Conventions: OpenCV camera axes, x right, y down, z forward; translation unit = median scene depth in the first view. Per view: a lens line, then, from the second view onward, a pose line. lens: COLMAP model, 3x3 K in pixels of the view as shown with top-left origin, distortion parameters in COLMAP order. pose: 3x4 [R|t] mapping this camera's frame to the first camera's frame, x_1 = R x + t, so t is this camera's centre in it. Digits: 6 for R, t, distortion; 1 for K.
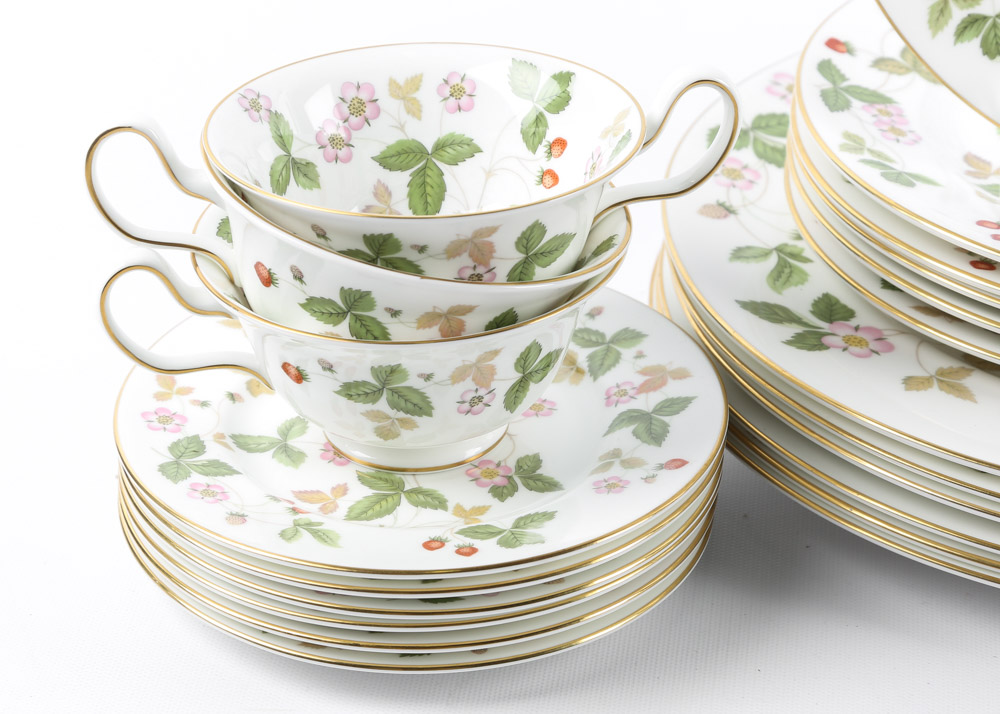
lens RADIAL K [[2790.5, 0, 500.0], [0, 2790.5, 357.0], [0, 0, 1]] dist [-0.121016, -0.779095]
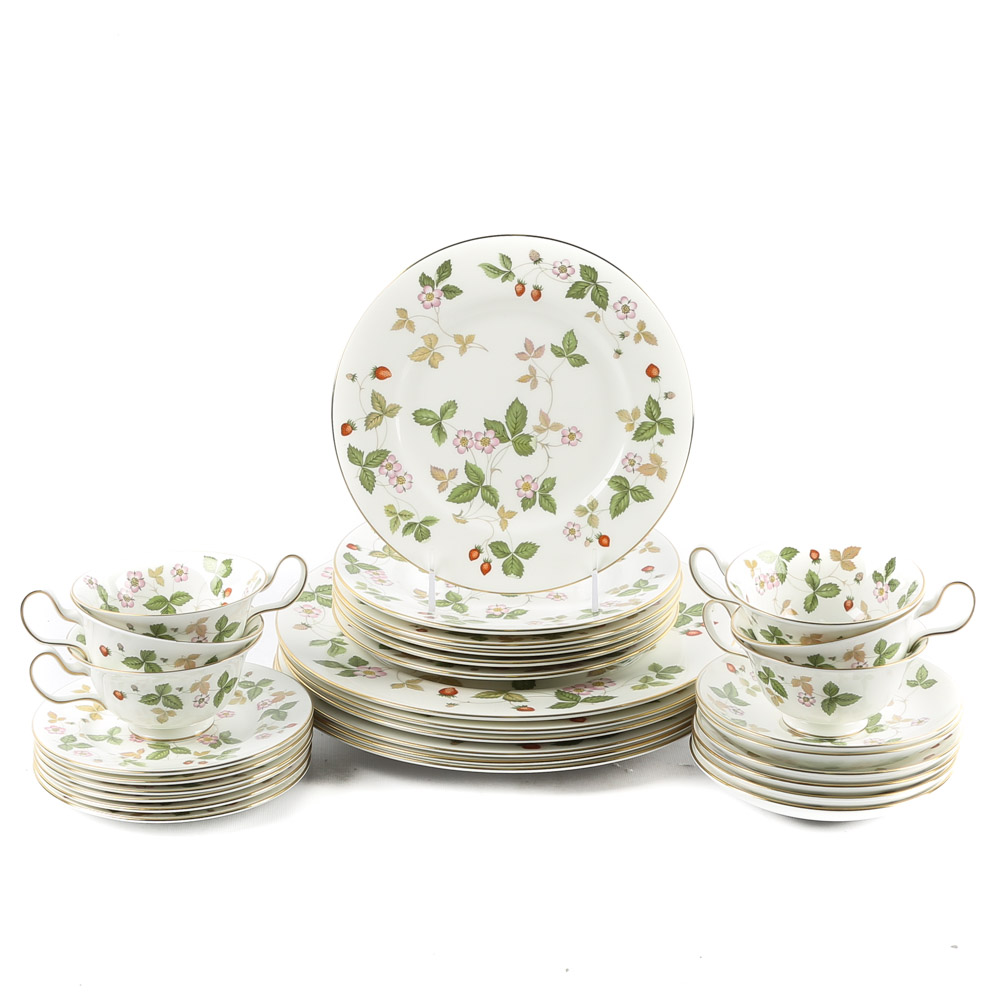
lens RADIAL K [[2431.3, 0, 500.0], [0, 2431.3, 500.0], [0, 0, 1]] dist [0.005113, -0.410530]
pose [[0.984478, -0.064793, 0.163110, -0.077998], [0.093798, 0.979740, -0.176948, 0.218782], [-0.148340, 0.189501, 0.970610, -0.942272]]
